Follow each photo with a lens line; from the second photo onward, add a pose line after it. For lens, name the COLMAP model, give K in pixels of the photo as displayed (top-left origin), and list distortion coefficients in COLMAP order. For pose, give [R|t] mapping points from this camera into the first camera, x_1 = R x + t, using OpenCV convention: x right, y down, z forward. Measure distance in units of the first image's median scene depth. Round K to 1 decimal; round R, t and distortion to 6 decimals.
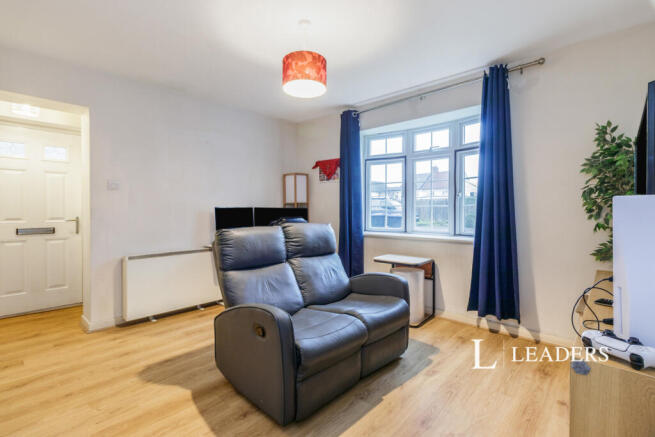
lens RADIAL K [[319.9, 0, 325.7], [0, 319.9, 206.0], [0, 0, 1]] dist [-0.002248, -0.000383]
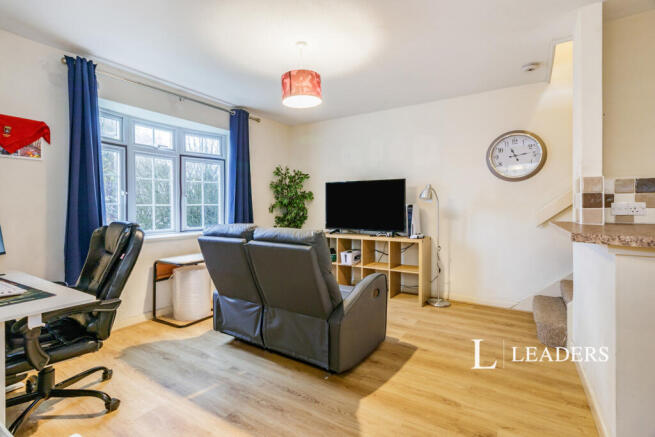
lens RADIAL K [[303.8, 0, 324.9], [0, 303.8, 207.3], [0, 0, 1]] dist [-0.000997, 0.000071]
pose [[-0.181851, 0.002404, 0.983323, -0.802715], [-0.007036, 0.999968, -0.003746, 0.007536], [-0.983301, -0.007600, -0.181829, 0.790833]]
